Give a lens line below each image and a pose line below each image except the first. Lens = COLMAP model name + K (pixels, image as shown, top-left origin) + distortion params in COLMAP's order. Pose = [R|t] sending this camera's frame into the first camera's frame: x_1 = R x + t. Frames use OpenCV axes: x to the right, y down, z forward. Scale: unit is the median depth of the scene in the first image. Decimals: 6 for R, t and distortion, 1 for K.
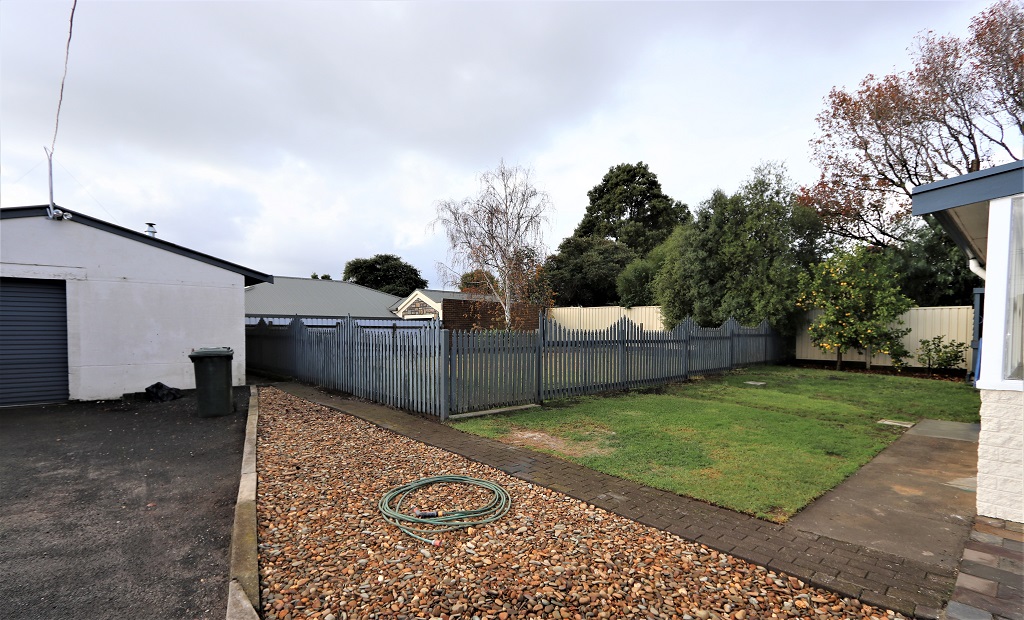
lens RADIAL K [[469.5, 0, 511.2], [0, 469.5, 346.4], [0, 0, 1]] dist [-0.000044, -0.000045]
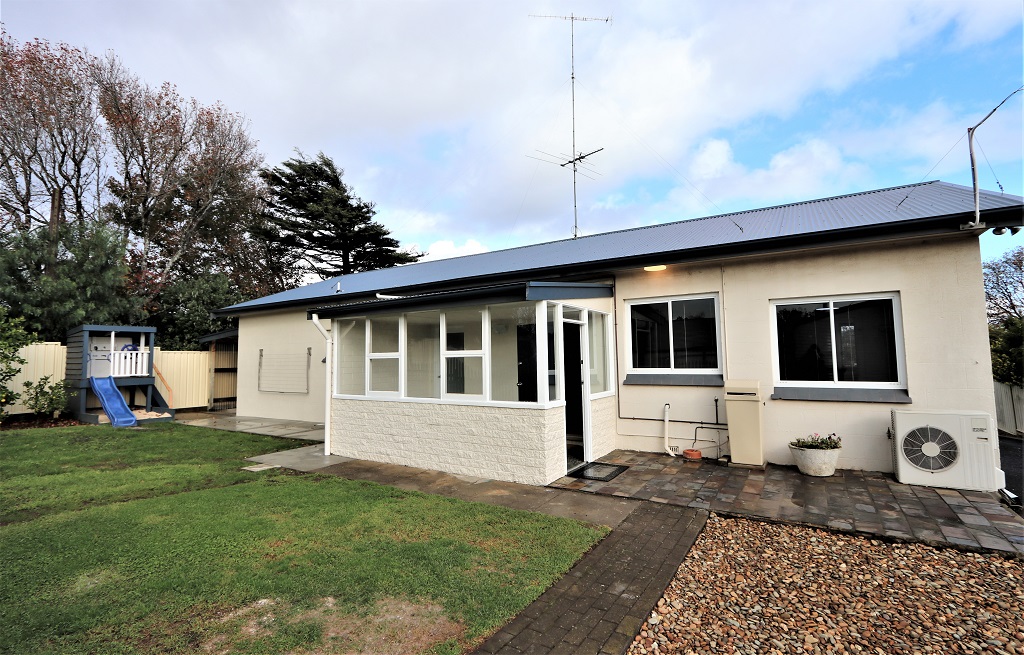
lens RADIAL K [[476.8, 0, 513.9], [0, 476.8, 314.0], [0, 0, 1]] dist [-0.023237, 0.000447]
pose [[-0.268927, 0.084456, 0.959451, -0.133807], [0.047664, 0.996095, -0.074322, -0.026197], [-0.961980, 0.025744, -0.271902, 0.326541]]
